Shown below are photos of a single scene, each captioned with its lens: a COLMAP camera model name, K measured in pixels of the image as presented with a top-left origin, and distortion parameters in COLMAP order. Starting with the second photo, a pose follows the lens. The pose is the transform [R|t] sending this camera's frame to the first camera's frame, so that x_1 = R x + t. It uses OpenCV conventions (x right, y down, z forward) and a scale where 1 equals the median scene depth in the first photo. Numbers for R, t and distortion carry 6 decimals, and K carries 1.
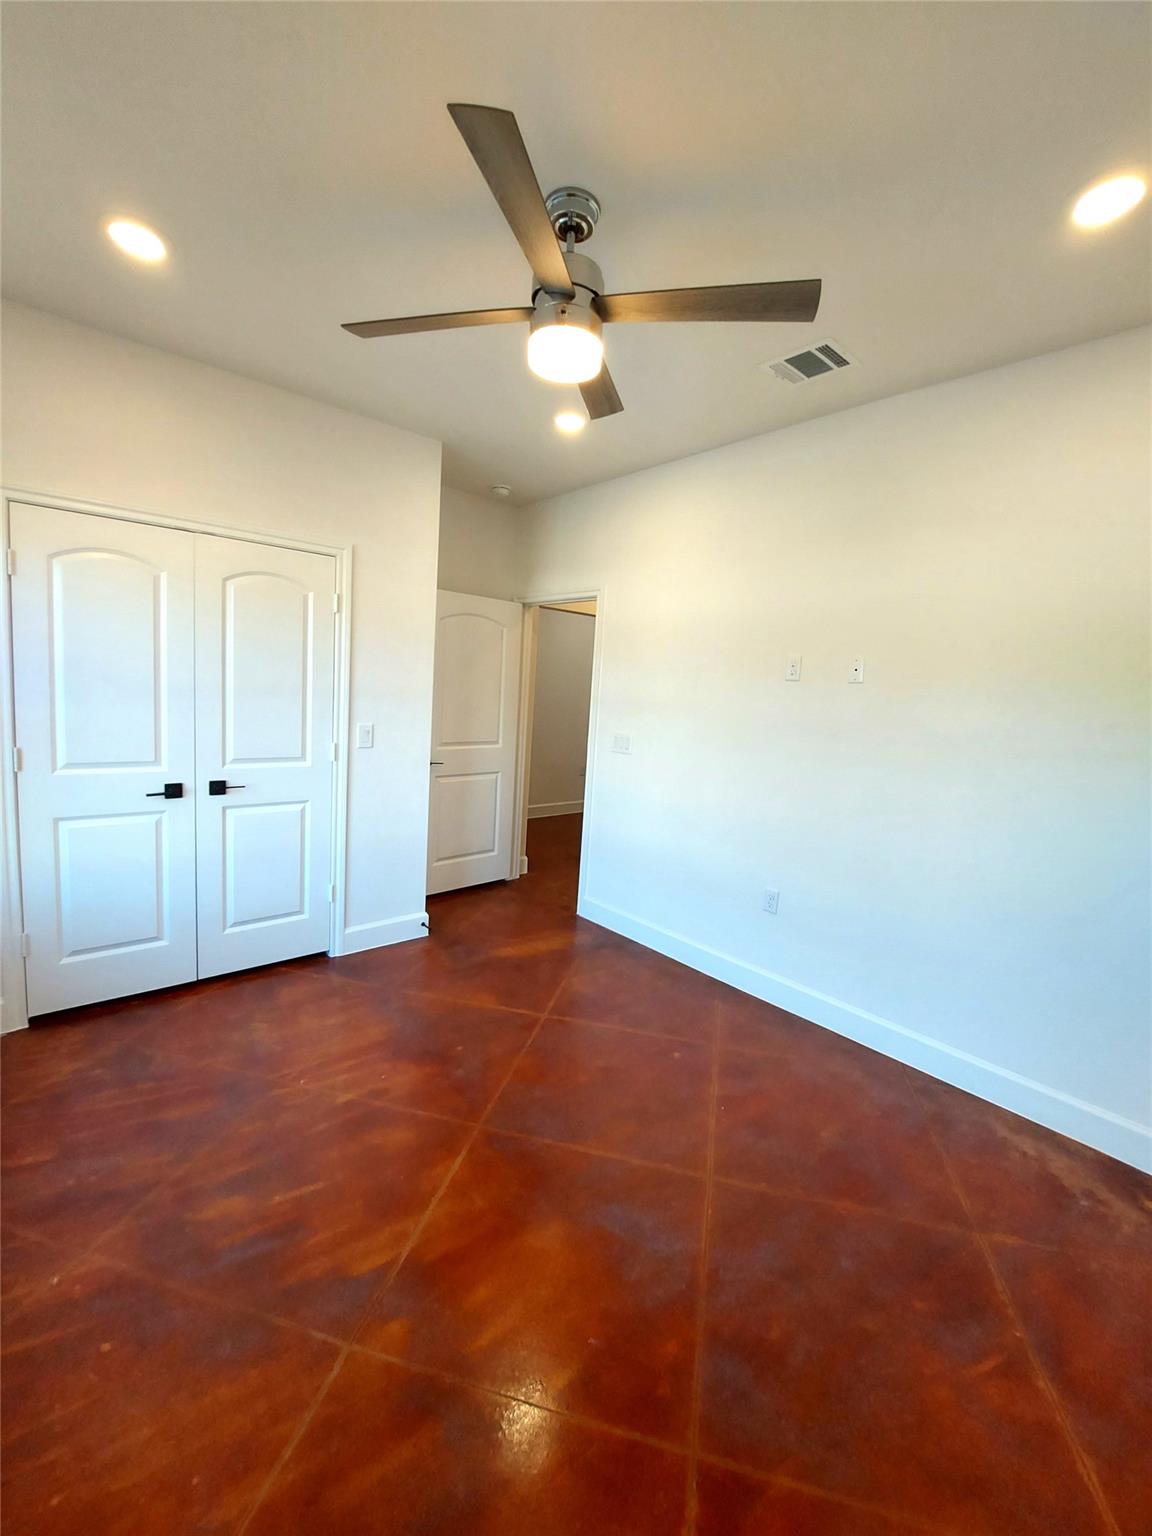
lens RADIAL K [[633.8, 0, 578.3], [0, 633.8, 753.9], [0, 0, 1]] dist [0.001937, -0.000261]
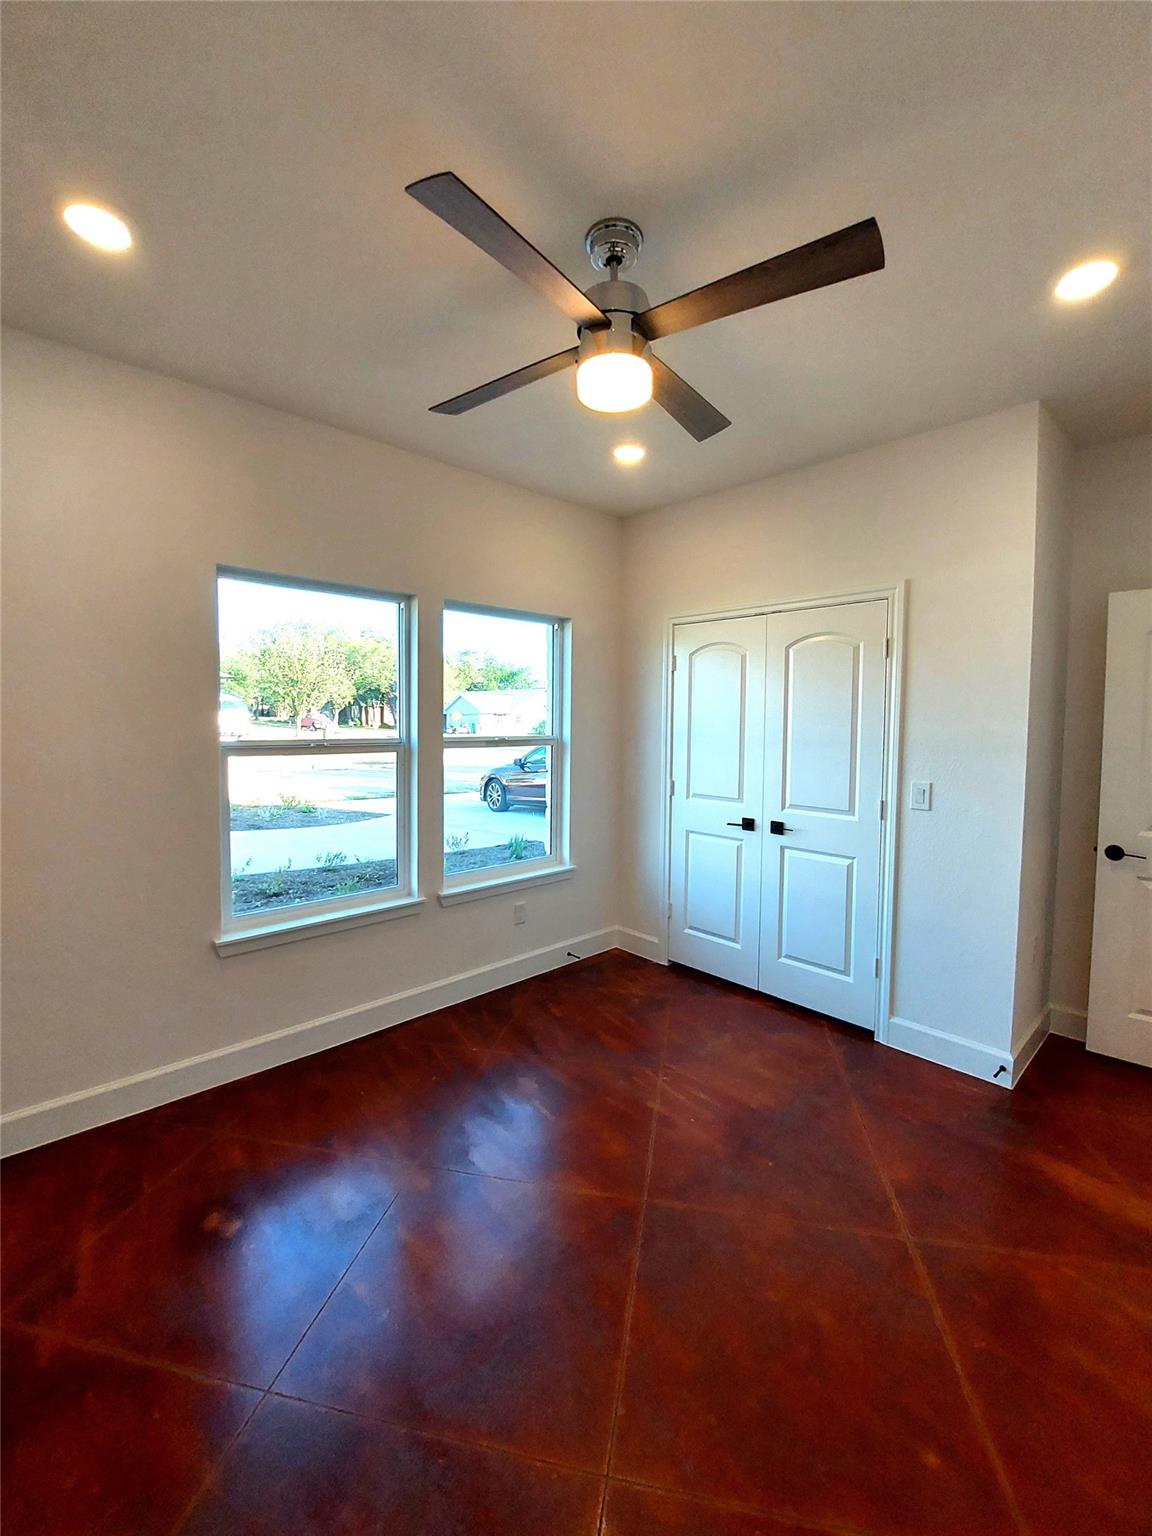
lens RADIAL K [[633.8, 0, 578.3], [0, 633.8, 753.9], [0, 0, 1]] dist [0.001937, -0.000261]
pose [[0.069196, -0.002112, -0.997601, 0.548293], [-0.114160, 0.993412, -0.010022, -0.026689], [0.991050, 0.114579, 0.068499, 0.554778]]
